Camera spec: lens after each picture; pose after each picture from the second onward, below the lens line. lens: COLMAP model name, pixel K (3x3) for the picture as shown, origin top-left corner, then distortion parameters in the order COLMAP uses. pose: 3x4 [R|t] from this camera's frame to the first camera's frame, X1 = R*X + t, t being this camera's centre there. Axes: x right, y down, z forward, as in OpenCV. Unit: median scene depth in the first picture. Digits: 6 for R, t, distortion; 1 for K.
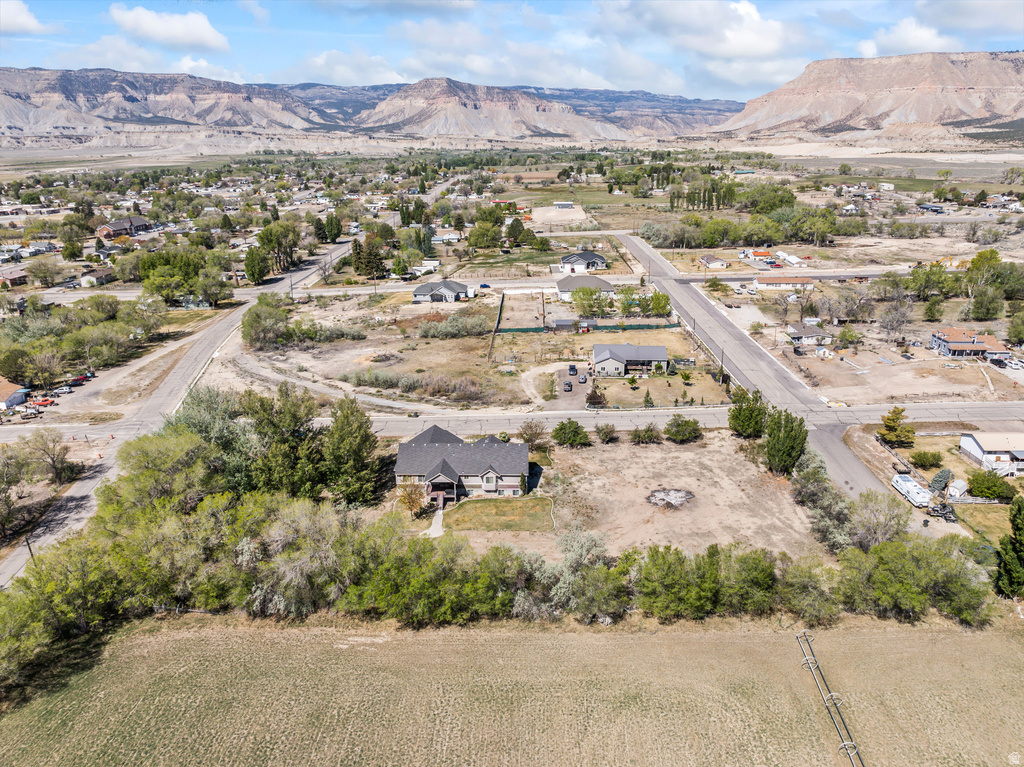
lens RADIAL K [[723.4, 0, 519.5], [0, 723.4, 362.6], [0, 0, 1]] dist [-0.043655, 0.012490]
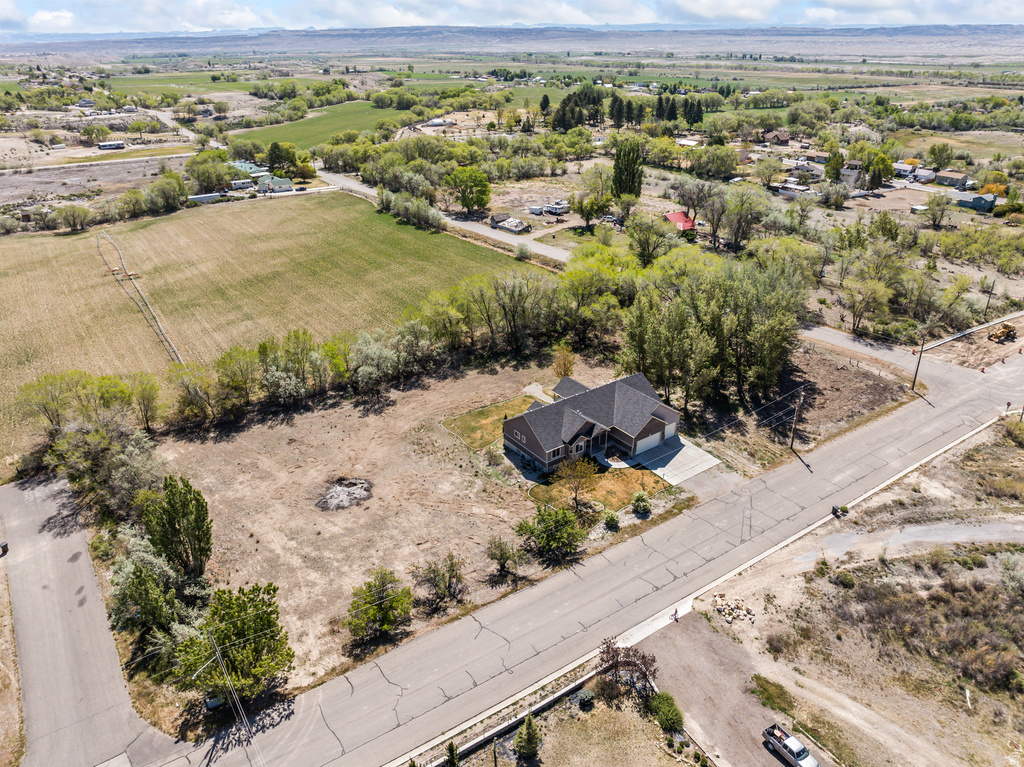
lens RADIAL K [[723.4, 0, 514.9], [0, 723.4, 374.3], [0, 0, 1]] dist [-0.043655, 0.012490]
pose [[-0.803106, 0.262522, -0.534885, 0.306481], [-0.168702, 0.760787, 0.626692, -0.294378], [0.571454, 0.593537, -0.566705, 1.015736]]
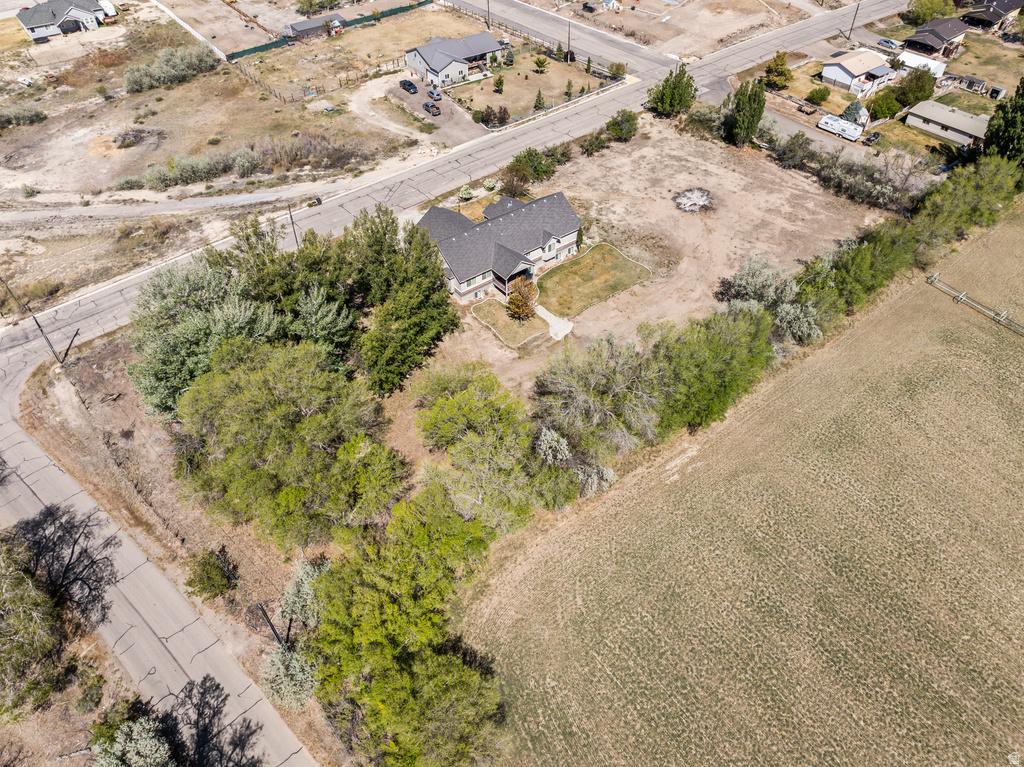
lens RADIAL K [[723.4, 0, 516.9], [0, 723.4, 373.0], [0, 0, 1]] dist [-0.043655, 0.012490]
pose [[0.774642, -0.433887, 0.460078, -0.372542], [0.184606, 0.850970, 0.491702, -0.098157], [-0.604856, -0.295960, 0.739295, 0.239205]]
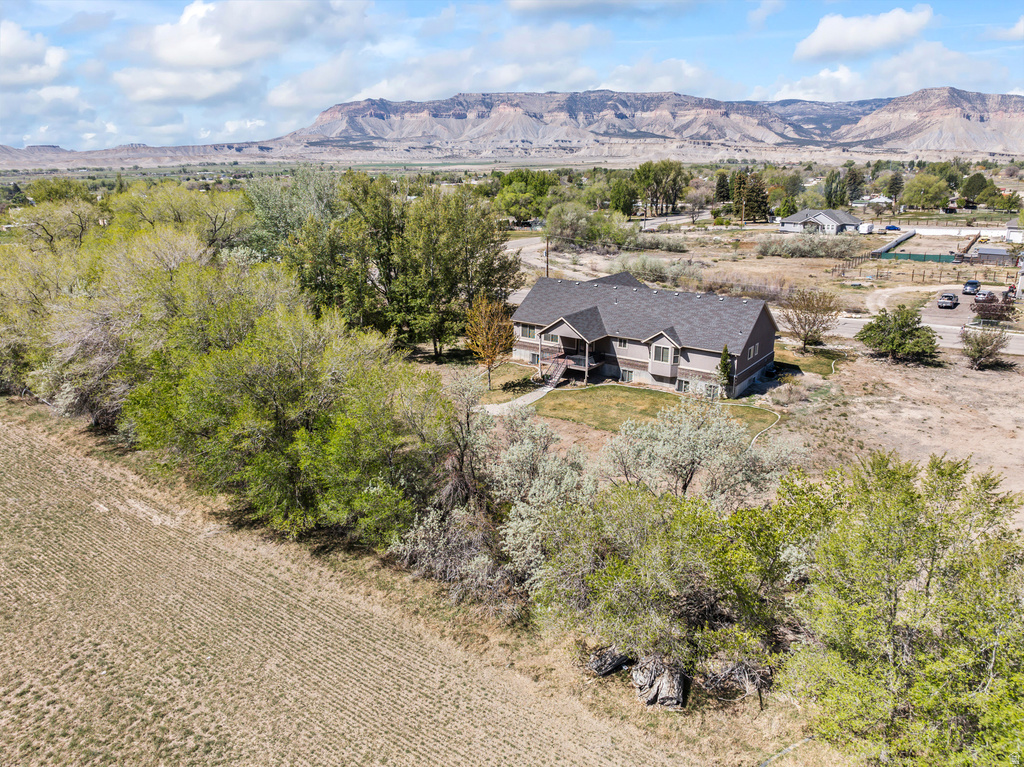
lens RADIAL K [[723.4, 0, 516.9], [0, 723.4, 372.4], [0, 0, 1]] dist [-0.043655, 0.012490]
pose [[0.817524, 0.163198, -0.552287, 0.107192], [-0.169117, 0.984757, 0.040655, 0.119760], [0.550504, 0.060164, 0.832662, 0.371001]]
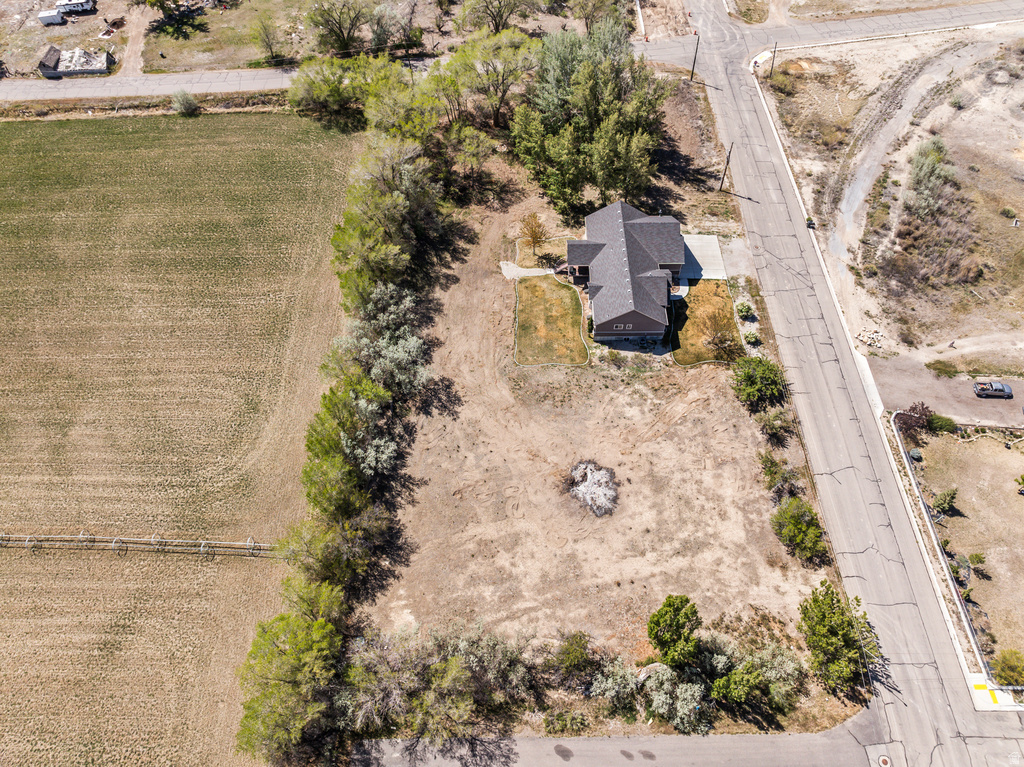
lens RADIAL K [[723.4, 0, 516.3], [0, 723.4, 381.0], [0, 0, 1]] dist [-0.043655, 0.012490]
pose [[0.015178, 0.818468, -0.574351, 0.382851], [-0.284401, 0.554225, 0.782273, -0.308942], [0.958585, 0.151473, 0.241185, 0.500211]]
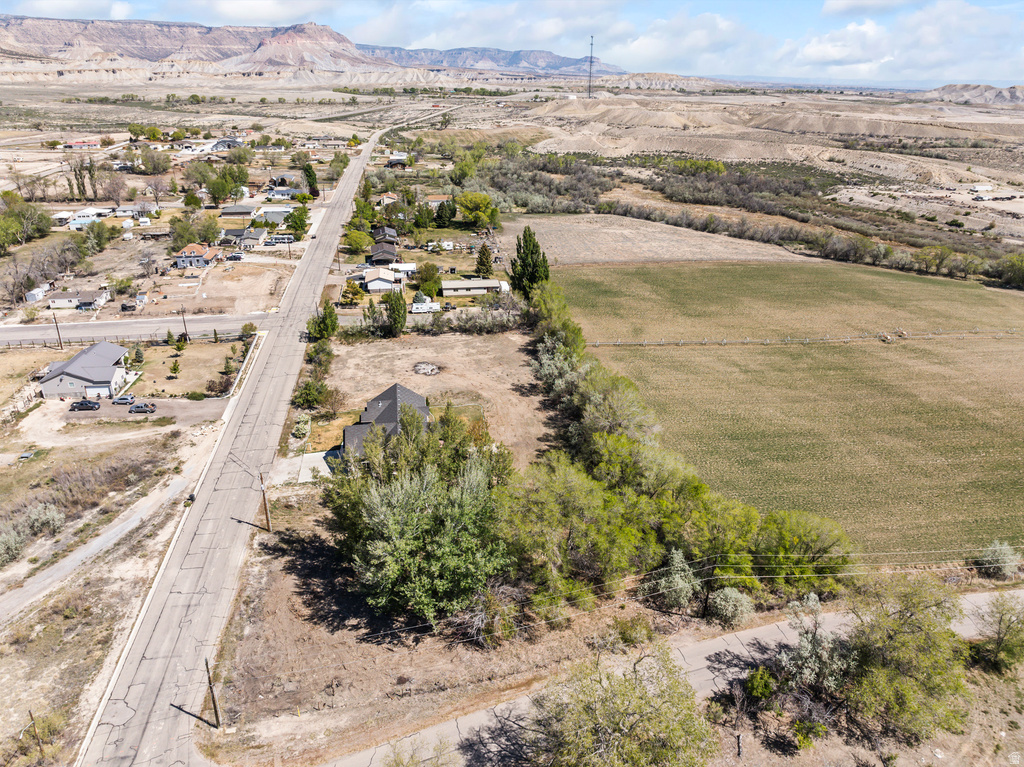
lens RADIAL K [[723.4, 0, 514.4], [0, 723.4, 368.3], [0, 0, 1]] dist [-0.043655, 0.012490]
pose [[-0.167042, -0.369351, 0.914154, -0.733109], [0.281863, 0.870596, 0.403256, -0.217414], [-0.944802, 0.325027, -0.041320, 0.624218]]
